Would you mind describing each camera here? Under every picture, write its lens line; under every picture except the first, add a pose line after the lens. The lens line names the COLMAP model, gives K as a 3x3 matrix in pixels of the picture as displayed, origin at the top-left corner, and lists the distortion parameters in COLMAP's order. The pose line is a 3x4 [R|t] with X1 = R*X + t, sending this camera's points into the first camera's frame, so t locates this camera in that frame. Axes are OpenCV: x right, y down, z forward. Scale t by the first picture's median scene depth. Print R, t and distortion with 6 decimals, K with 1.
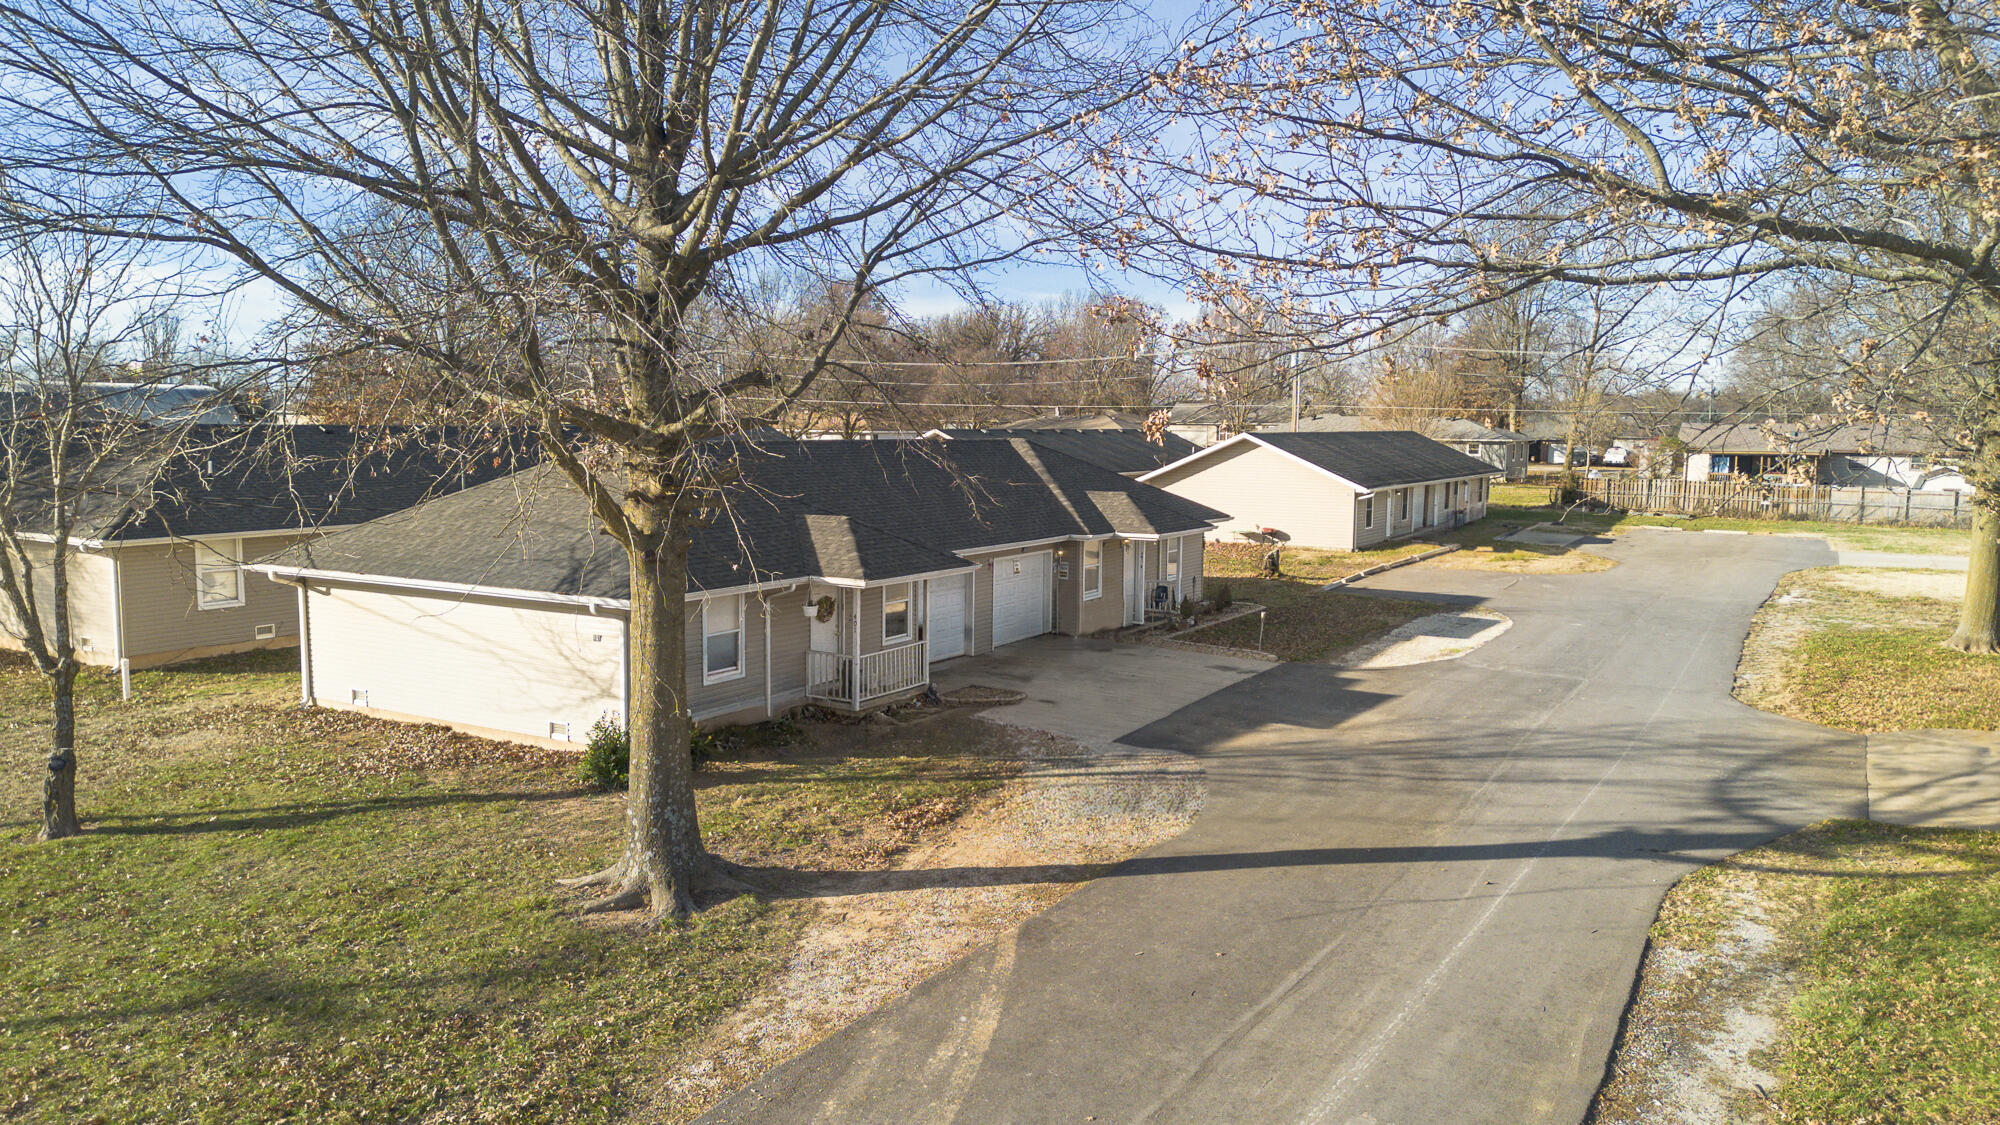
lens RADIAL K [[1417.2, 0, 1000.0], [0, 1417.2, 562.5], [0, 0, 1]] dist [0.081980, -0.086440]
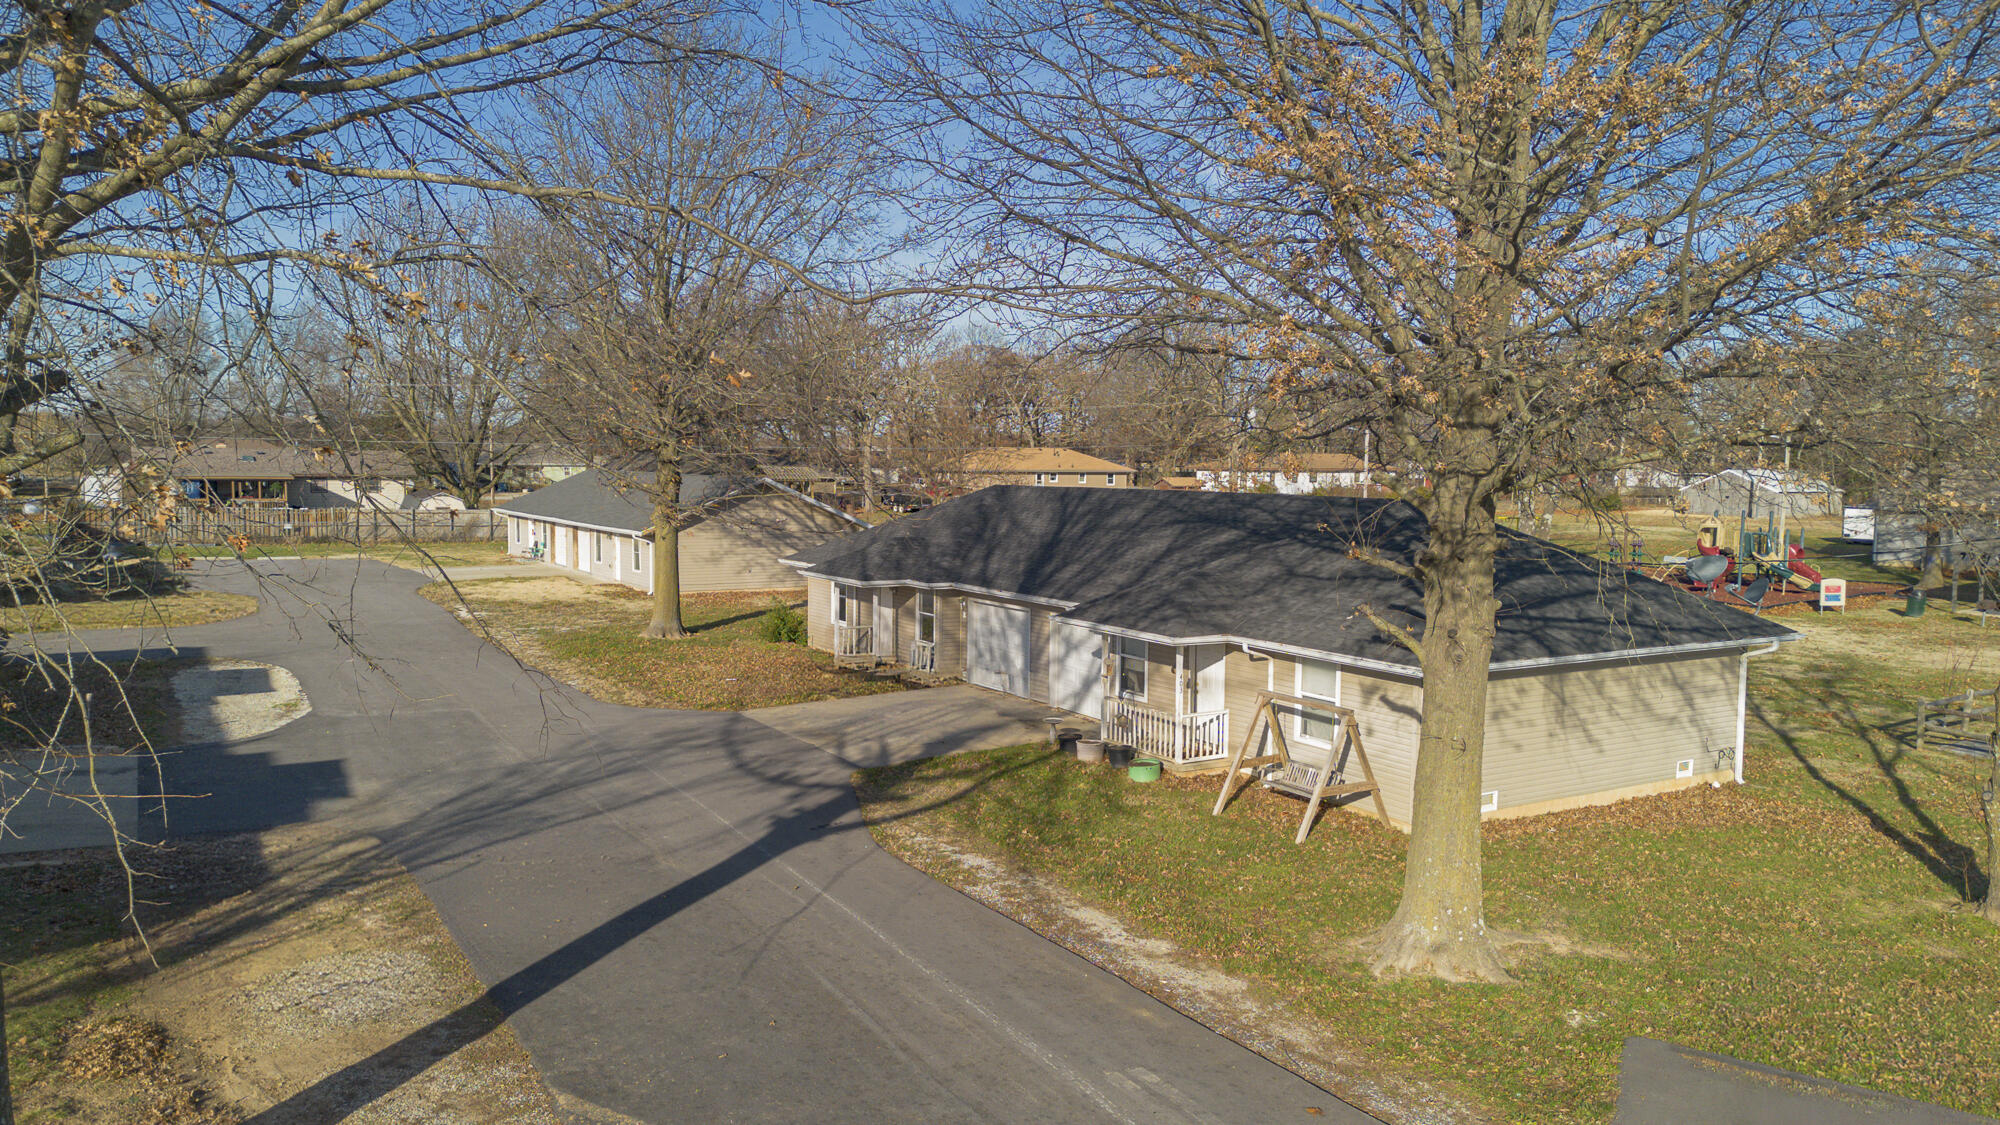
lens RADIAL K [[1417.2, 0, 1000.0], [0, 1417.2, 562.5], [0, 0, 1]] dist [0.081980, -0.086440]
pose [[0.463600, -0.069866, 0.883286, -0.494087], [0.083508, 0.995894, 0.034943, -0.039984], [-0.882100, 0.057562, 0.467531, 0.347428]]
